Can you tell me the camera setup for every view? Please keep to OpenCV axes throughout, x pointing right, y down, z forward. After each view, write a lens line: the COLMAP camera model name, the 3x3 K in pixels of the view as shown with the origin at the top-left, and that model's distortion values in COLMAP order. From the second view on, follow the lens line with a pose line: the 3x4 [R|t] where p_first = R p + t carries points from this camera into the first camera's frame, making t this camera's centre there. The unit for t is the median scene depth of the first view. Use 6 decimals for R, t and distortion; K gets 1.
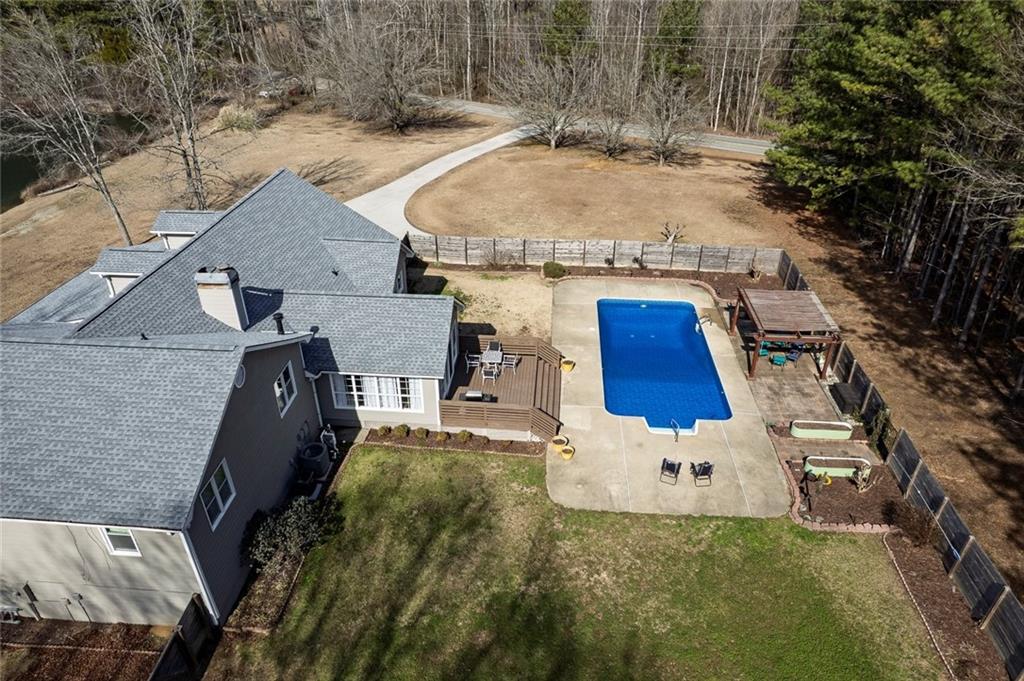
lens RADIAL K [[656.9, 0, 516.2], [0, 656.9, 343.2], [0, 0, 1]] dist [-0.027653, -0.000311]
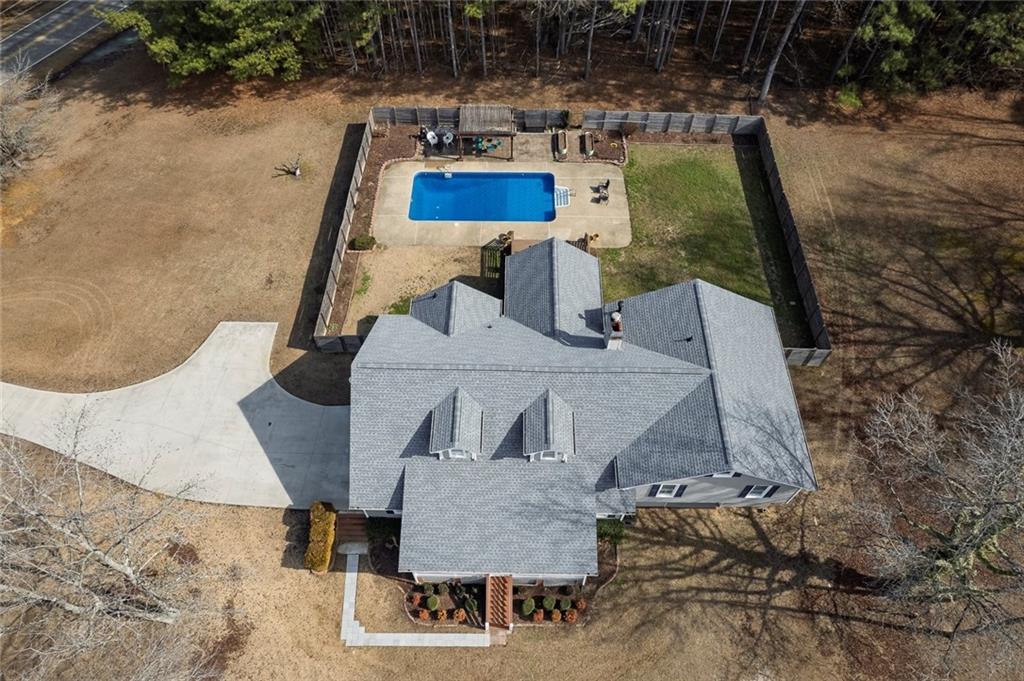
lens RADIAL K [[649.7, 0, 507.6], [0, 649.7, 347.8], [0, 0, 1]] dist [-0.045640, 0.019598]
pose [[-0.059771, -0.828991, 0.556059, -1.001824], [0.512511, 0.452541, 0.729753, -0.976538], [-0.856598, 0.328604, 0.397818, 0.499581]]
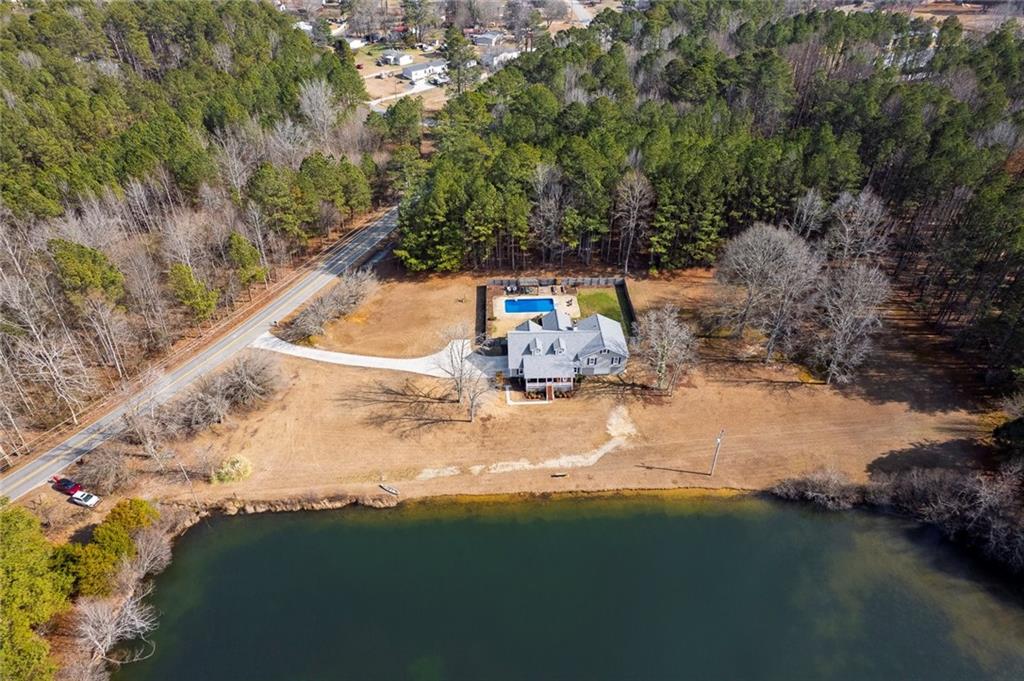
lens RADIAL K [[660.8, 0, 510.3], [0, 660.8, 335.6], [0, 0, 1]] dist [-0.009596, 0.000619]
pose [[-0.115149, -0.593685, 0.796416, -3.771820], [0.509081, 0.653187, 0.560521, -2.649003], [-0.852981, 0.469984, 0.227020, 0.195225]]
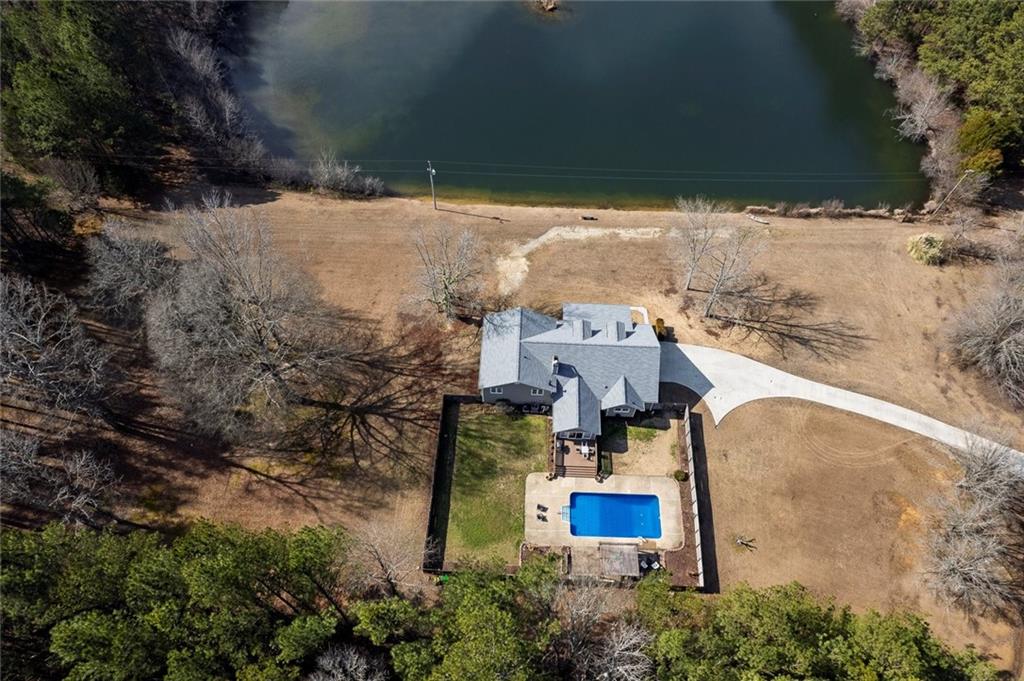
lens RADIAL K [[657.6, 0, 508.8], [0, 657.6, 340.8], [0, 0, 1]] dist [-0.029838, 0.006451]
pose [[0.034908, 0.846135, -0.531824, 1.022678], [-0.523461, 0.468793, 0.711492, -1.968822], [0.851334, 0.253553, 0.459284, -0.675565]]
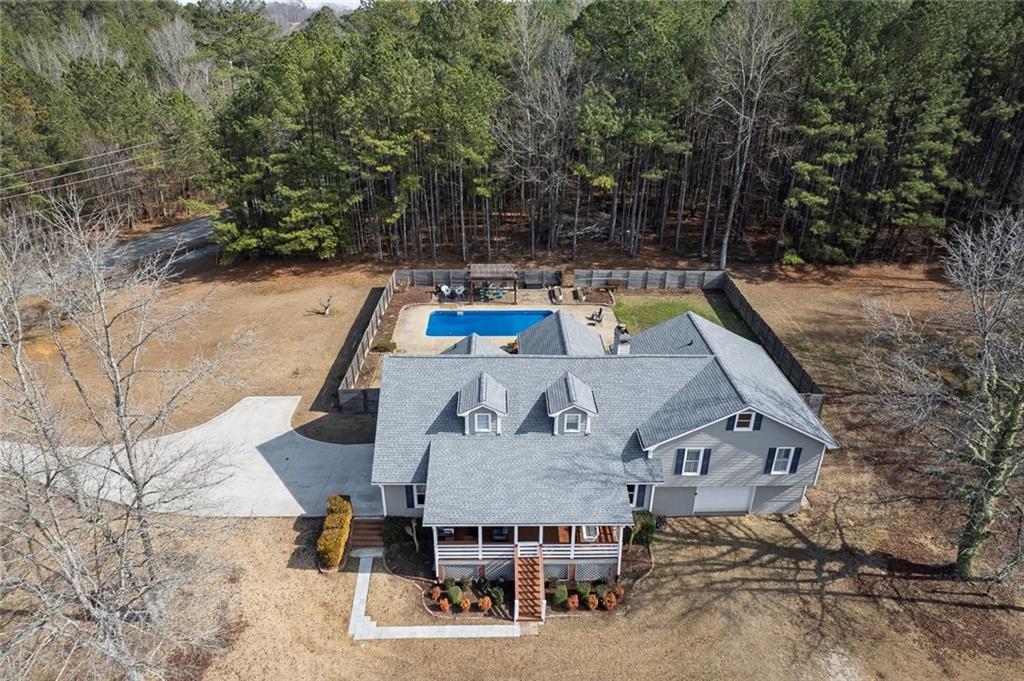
lens RADIAL K [[653.2, 0, 509.4], [0, 653.2, 346.1], [0, 0, 1]] dist [-0.041863, 0.024792]
pose [[-0.092196, -0.447422, 0.889558, -1.462930], [0.506543, 0.748056, 0.428750, -0.712039], [-0.857271, 0.490128, 0.157671, 0.772631]]
